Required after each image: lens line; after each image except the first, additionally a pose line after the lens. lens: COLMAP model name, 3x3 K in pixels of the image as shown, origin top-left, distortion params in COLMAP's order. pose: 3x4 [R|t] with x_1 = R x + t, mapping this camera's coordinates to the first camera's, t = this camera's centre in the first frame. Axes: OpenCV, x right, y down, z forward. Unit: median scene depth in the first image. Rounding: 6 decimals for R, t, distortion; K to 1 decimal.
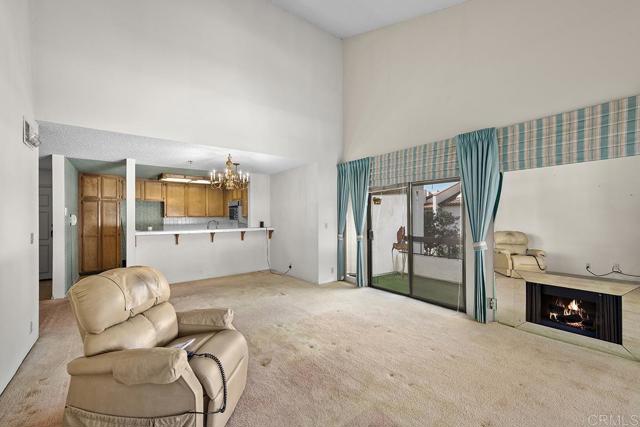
lens RADIAL K [[267.6, 0, 320.0], [0, 267.6, 213.5], [0, 0, 1]] dist [-0.000291, -0.000033]
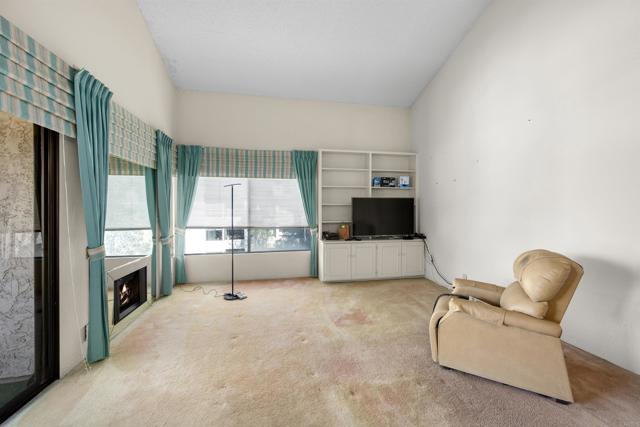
lens RADIAL K [[256.1, 0, 320.4], [0, 256.1, 211.2], [0, 0, 1]] dist [0.000392, 0.000027]
pose [[-0.907562, 0.002747, 0.419909, -0.096854], [0.000077, 0.999980, -0.006375, 0.013693], [-0.419918, -0.005753, -0.907544, 0.694152]]
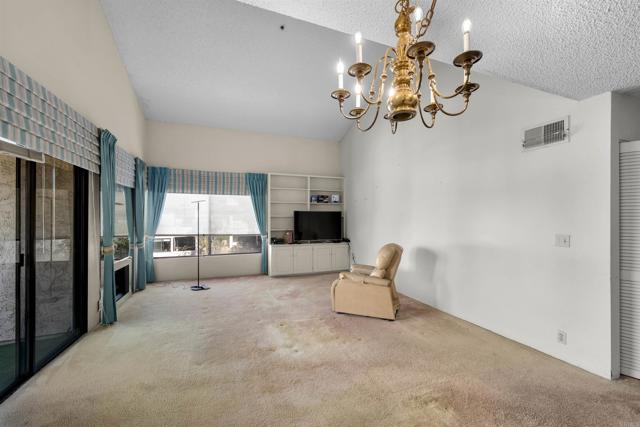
lens RADIAL K [[259.5, 0, 321.4], [0, 259.5, 219.9], [0, 0, 1]] dist [0.000679, 0.000071]
pose [[-0.965934, 0.004630, 0.258747, -0.214680], [0.001871, 0.999939, -0.010910, 0.013841], [-0.258781, -0.010055, -0.965884, 0.889415]]
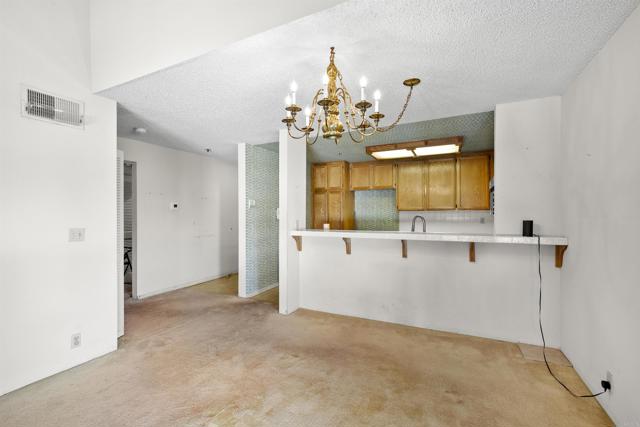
lens RADIAL K [[289.2, 0, 320.0], [0, 289.2, 213.5], [0, 0, 1]] dist [-0.000196, -0.000050]
pose [[0.449787, 0.008197, -0.893098, 0.029117], [0.009110, 0.999864, 0.013765, 0.009652], [0.893090, -0.014327, 0.449651, 0.557695]]
